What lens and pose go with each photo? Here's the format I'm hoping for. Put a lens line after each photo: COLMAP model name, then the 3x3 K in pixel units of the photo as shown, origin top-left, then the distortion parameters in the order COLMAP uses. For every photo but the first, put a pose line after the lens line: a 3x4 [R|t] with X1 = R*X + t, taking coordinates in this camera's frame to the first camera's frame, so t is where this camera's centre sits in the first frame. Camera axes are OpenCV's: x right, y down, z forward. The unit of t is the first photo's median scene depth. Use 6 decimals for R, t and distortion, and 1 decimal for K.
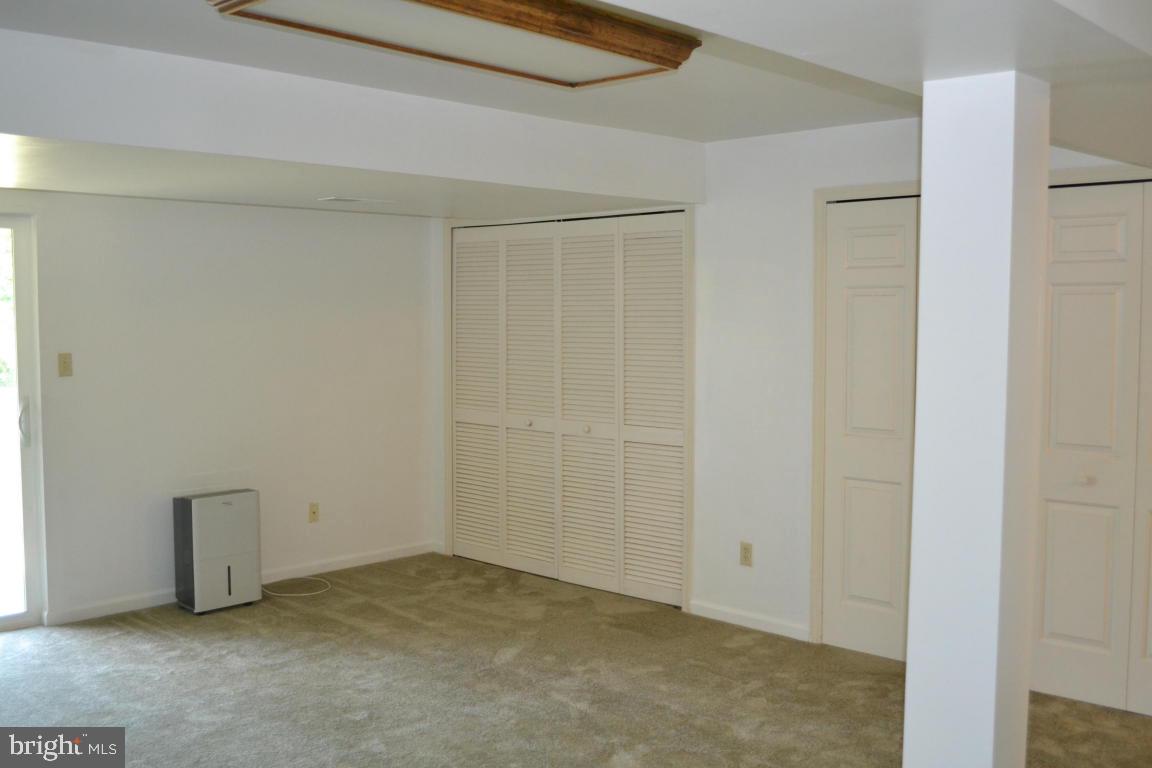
lens RADIAL K [[1125.8, 0, 576.0], [0, 1125.8, 384.0], [0, 0, 1]] dist [-0.072994, 0.022004]
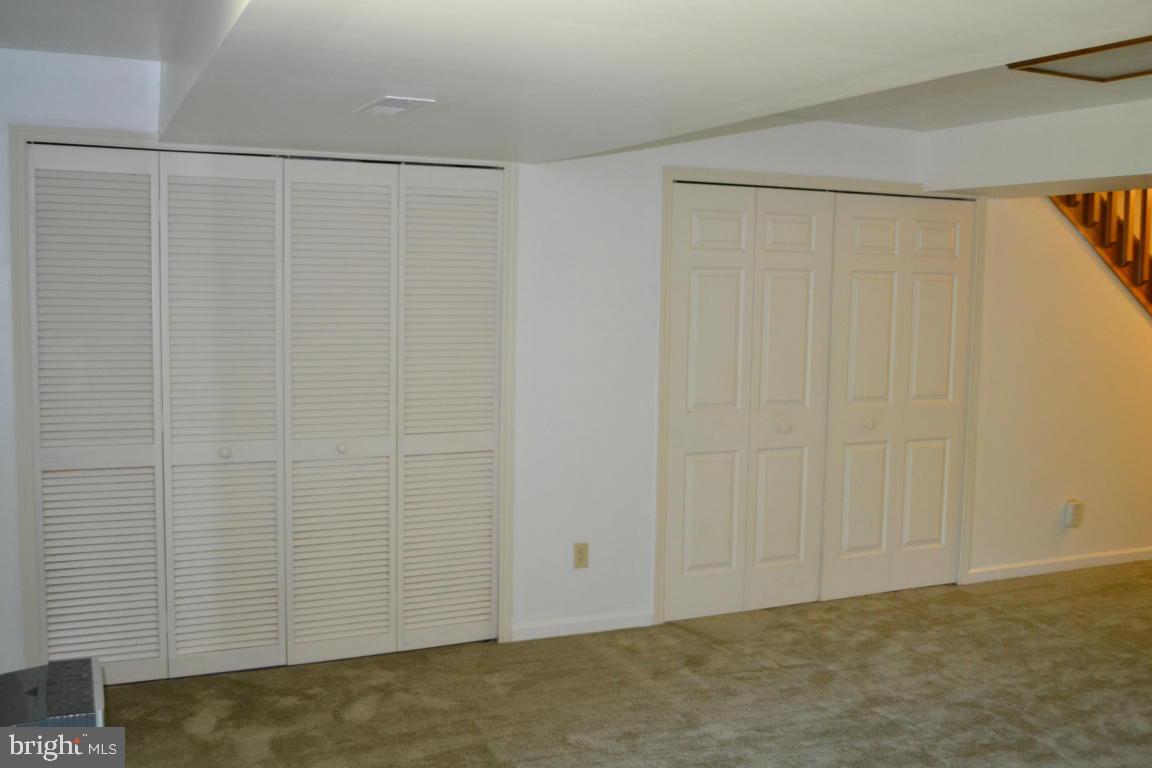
lens RADIAL K [[1125.8, 0, 576.0], [0, 1125.8, 384.0], [0, 0, 1]] dist [-0.072994, 0.022004]
pose [[0.368048, -0.077492, 0.926572, -0.670832], [0.045696, 0.996824, 0.065216, -0.046503], [-0.928683, 0.018338, 0.370420, 0.643004]]
